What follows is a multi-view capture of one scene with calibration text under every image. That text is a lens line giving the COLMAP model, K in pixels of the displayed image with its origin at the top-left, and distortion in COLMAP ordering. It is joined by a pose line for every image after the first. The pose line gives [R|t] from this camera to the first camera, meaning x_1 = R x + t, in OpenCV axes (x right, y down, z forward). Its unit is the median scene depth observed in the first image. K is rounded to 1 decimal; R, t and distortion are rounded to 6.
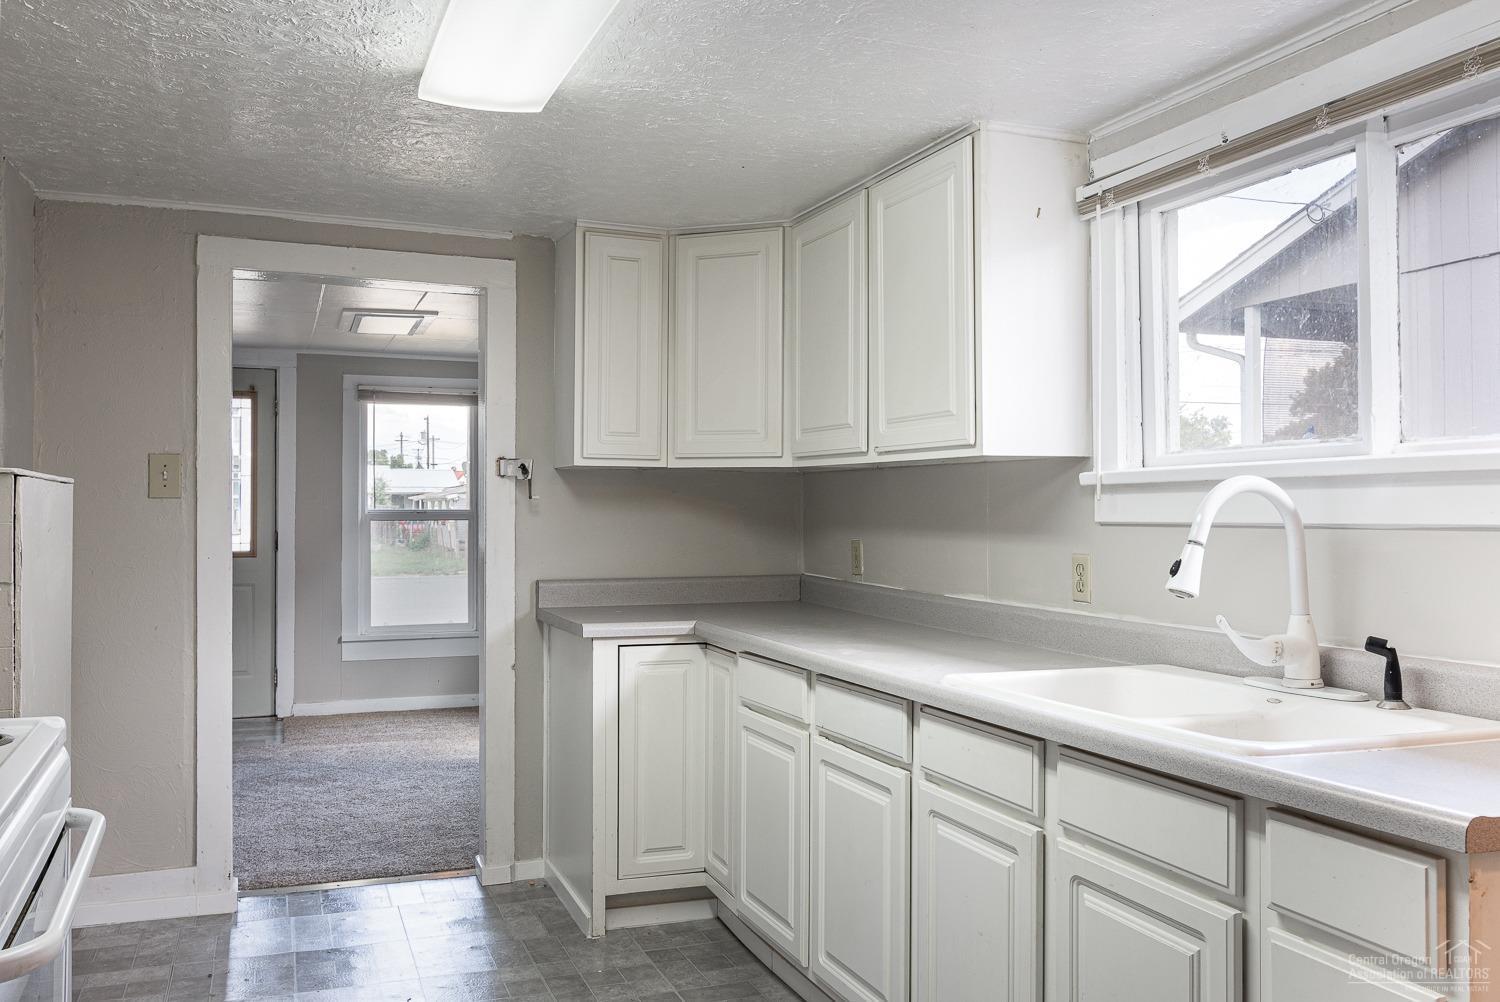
lens RADIAL K [[1261.0, 0, 748.9], [0, 1261.0, 501.8], [0, 0, 1]] dist [-0.002004, 0.009645]
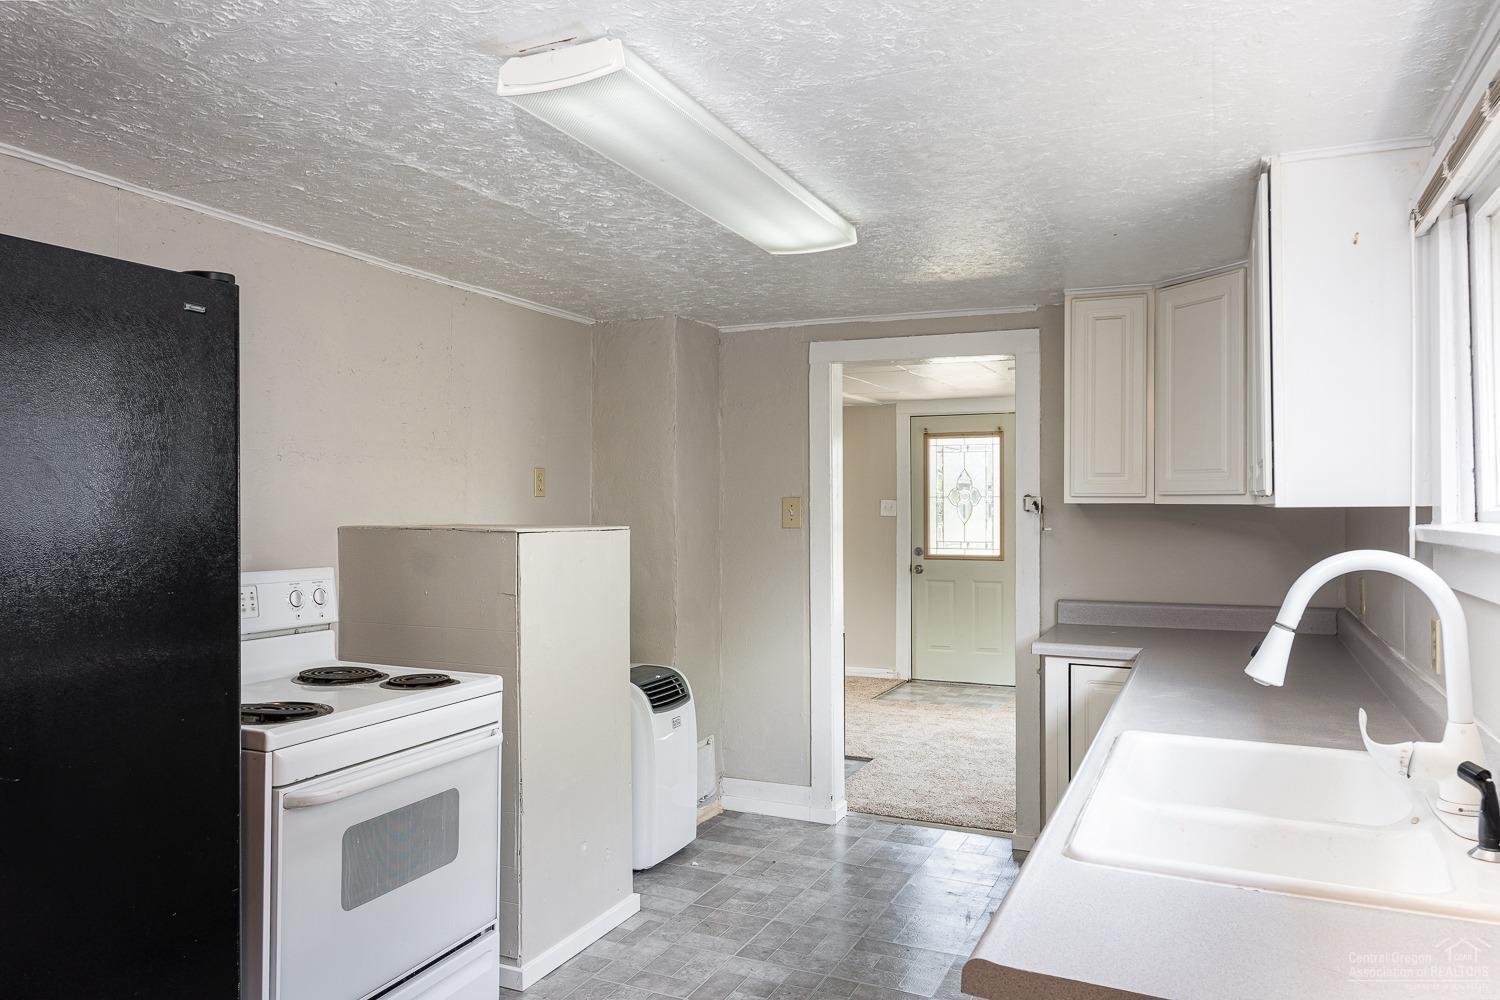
lens RADIAL K [[1061.8, 0, 741.9], [0, 1061.8, 504.4], [0, 0, 1]] dist [-0.002159, 0.001361]
pose [[0.688475, -0.002638, -0.725255, 0.352607], [0.007583, 0.999965, 0.003560, -0.032359], [0.725220, -0.007950, 0.688471, 0.112560]]
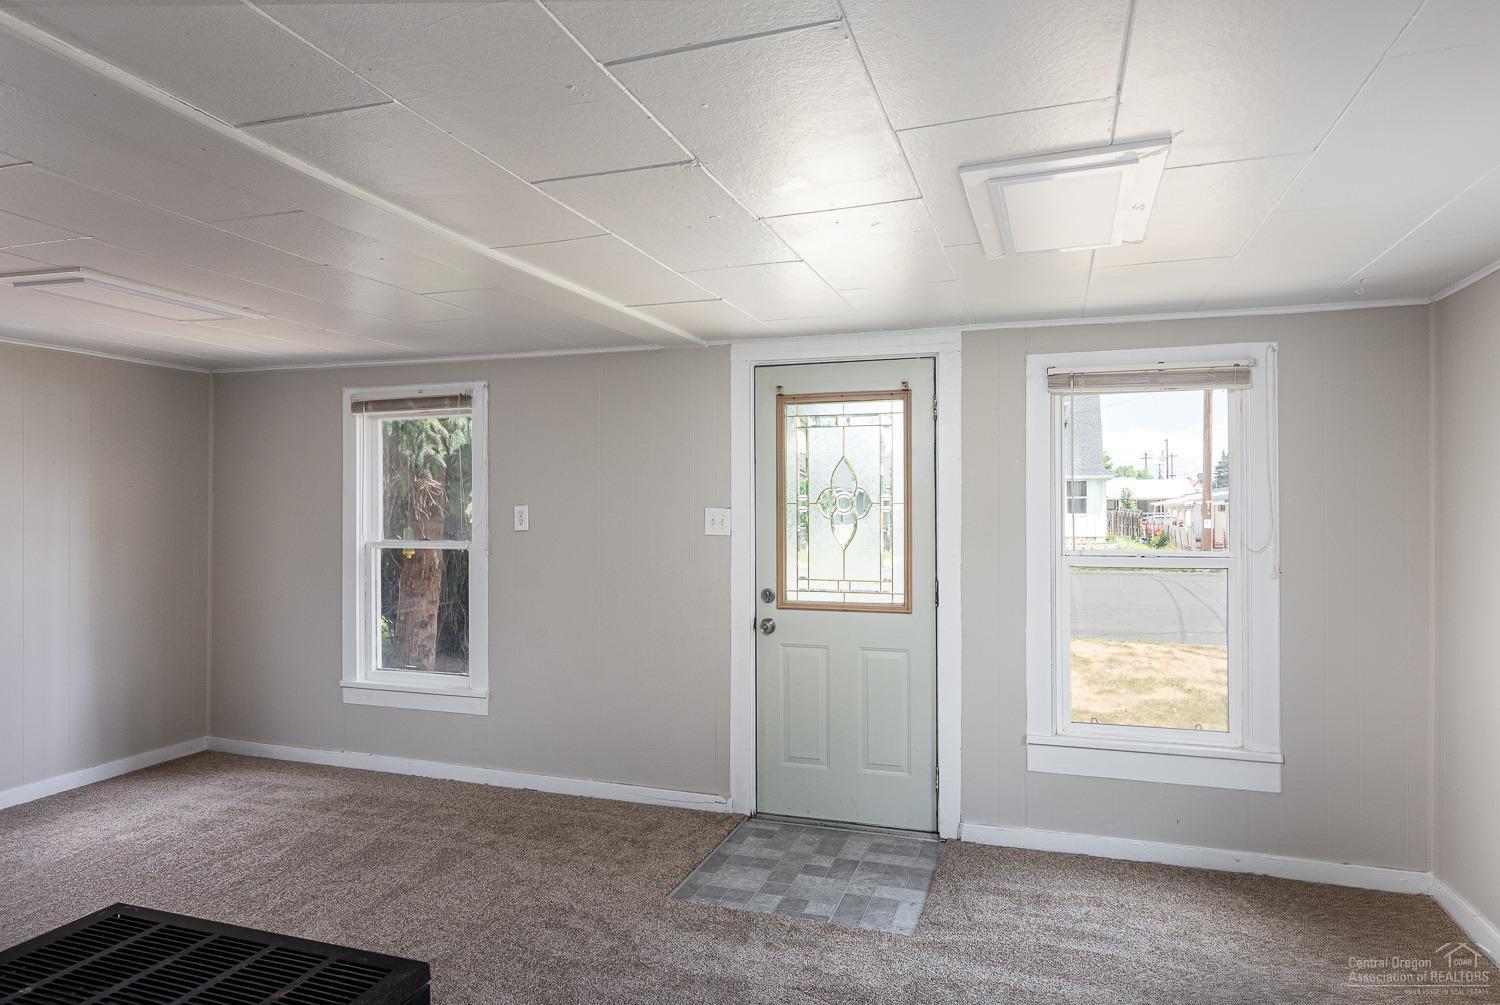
lens RADIAL K [[876.7, 0, 753.5], [0, 876.7, 506.7], [0, 0, 1]] dist [-0.002244, -0.000447]
pose [[0.770608, -0.004231, -0.637296, -0.228547], [0.006252, 0.999980, 0.000922, -0.033922], [0.637279, -0.004695, 0.770619, 0.926182]]
